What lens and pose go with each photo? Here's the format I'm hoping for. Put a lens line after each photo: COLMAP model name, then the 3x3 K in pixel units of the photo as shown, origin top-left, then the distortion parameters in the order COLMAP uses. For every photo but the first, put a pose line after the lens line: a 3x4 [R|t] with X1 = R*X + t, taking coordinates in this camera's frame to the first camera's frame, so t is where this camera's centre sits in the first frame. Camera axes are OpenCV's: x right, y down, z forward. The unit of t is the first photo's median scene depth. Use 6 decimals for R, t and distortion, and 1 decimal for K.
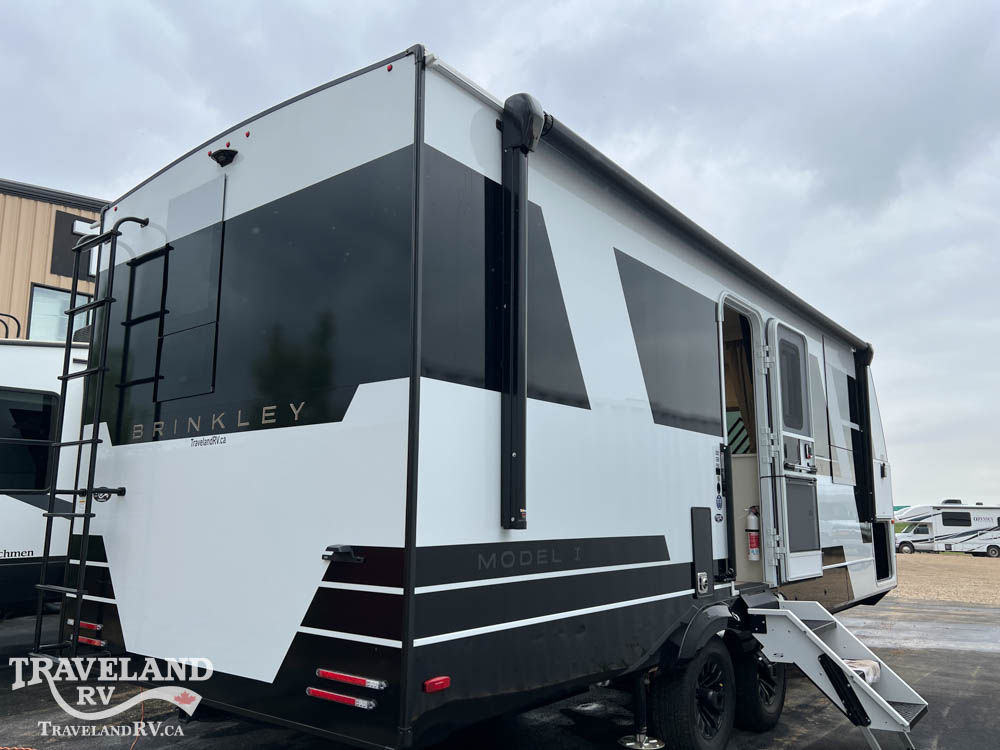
lens RADIAL K [[759.8, 0, 500.0], [0, 759.8, 375.0], [0, 0, 1]] dist [0.000212, -0.000725]
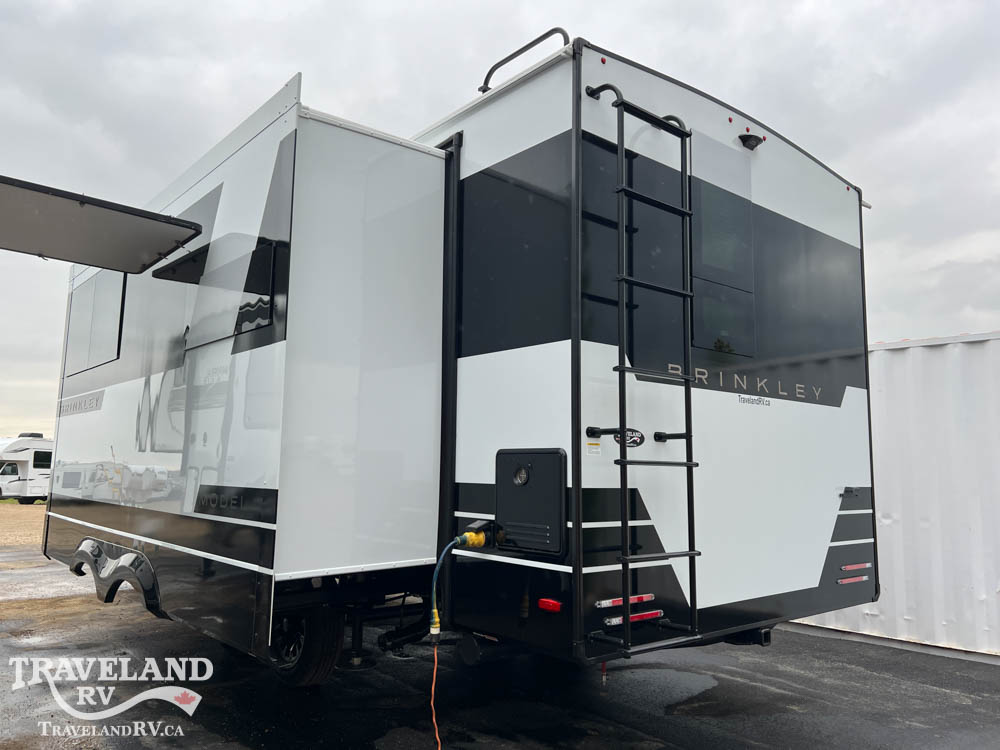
lens RADIAL K [[759.8, 0, 500.0], [0, 759.8, 375.0], [0, 0, 1]] dist [0.000212, -0.000725]
pose [[0.203029, 0.126978, 0.970905, -1.538637], [-0.185747, 0.978546, -0.089136, 0.217550], [-0.961394, -0.162245, 0.222259, 1.108375]]
